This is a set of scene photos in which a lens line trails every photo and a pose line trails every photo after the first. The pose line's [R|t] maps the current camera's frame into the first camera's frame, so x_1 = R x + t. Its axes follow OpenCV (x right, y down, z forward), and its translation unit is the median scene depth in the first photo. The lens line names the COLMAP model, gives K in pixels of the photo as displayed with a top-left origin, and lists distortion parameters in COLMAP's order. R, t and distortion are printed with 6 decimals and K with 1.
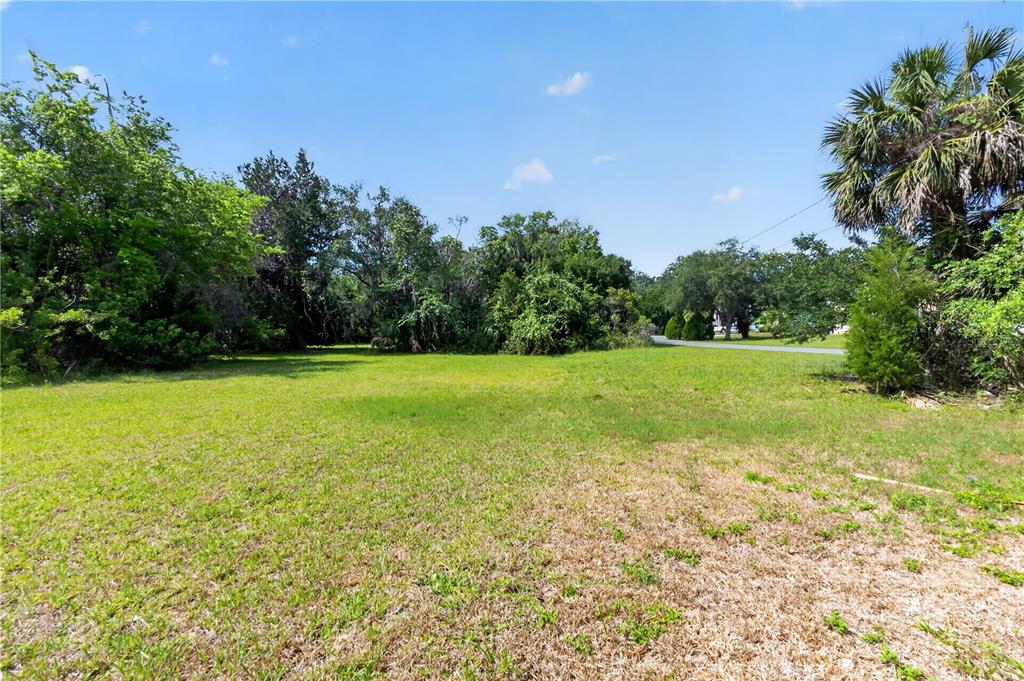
lens RADIAL K [[472.7, 0, 518.0], [0, 472.7, 338.2], [0, 0, 1]] dist [-0.000552, -0.000019]
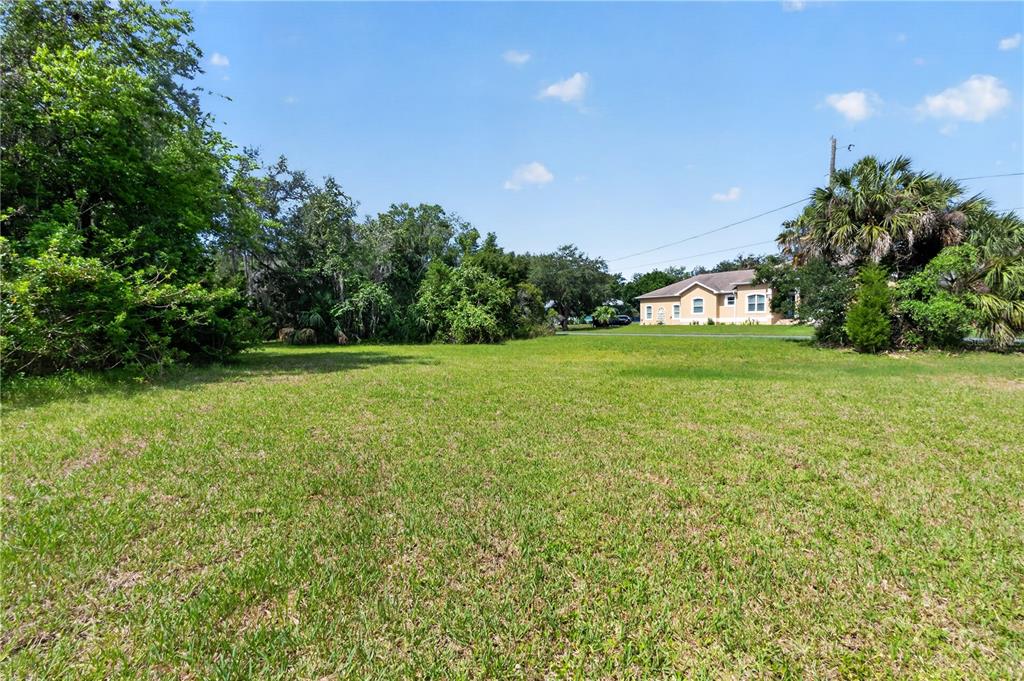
lens RADIAL K [[472.7, 0, 518.0], [0, 472.7, 338.2], [0, 0, 1]] dist [-0.000552, -0.000019]
pose [[0.878622, -0.014089, 0.477311, -0.359315], [0.008473, 0.999867, 0.013916, 0.008197], [-0.477444, -0.008182, 0.878624, 0.023526]]
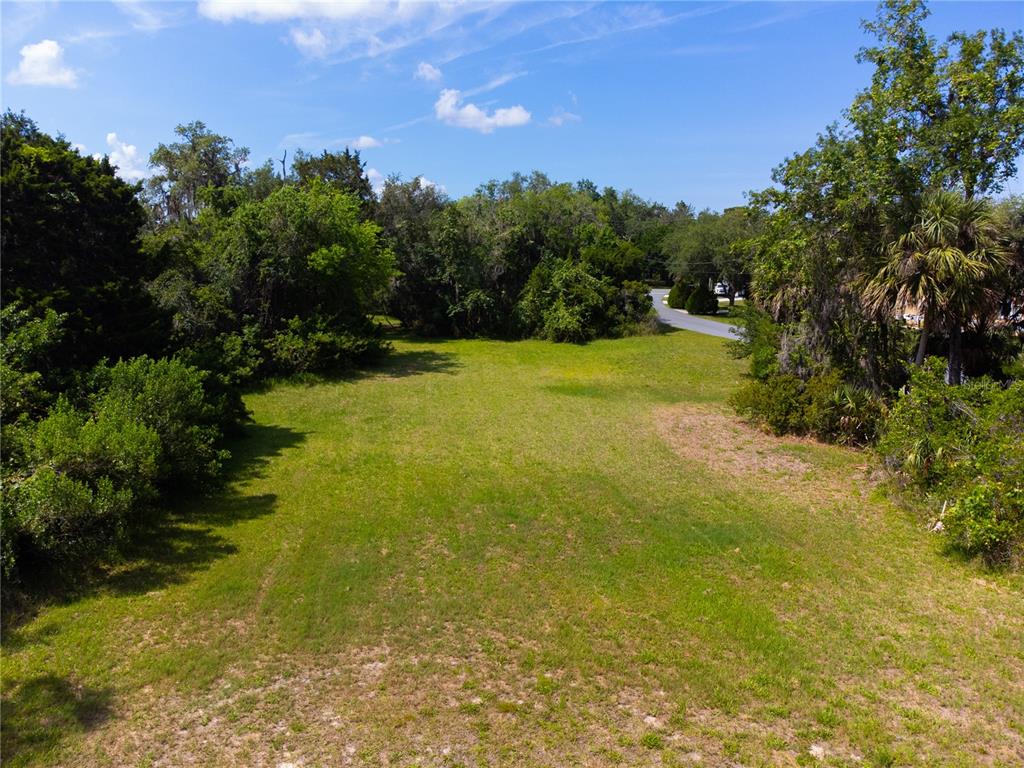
lens RADIAL K [[745.4, 0, 499.2], [0, 745.4, 388.0], [0, 0, 1]] dist [0.007597, 0.001350]
pose [[0.995814, 0.001744, 0.091384, -0.282022], [-0.016299, 0.987182, 0.158767, -0.137880], [-0.089936, -0.159592, 0.983078, -0.807564]]
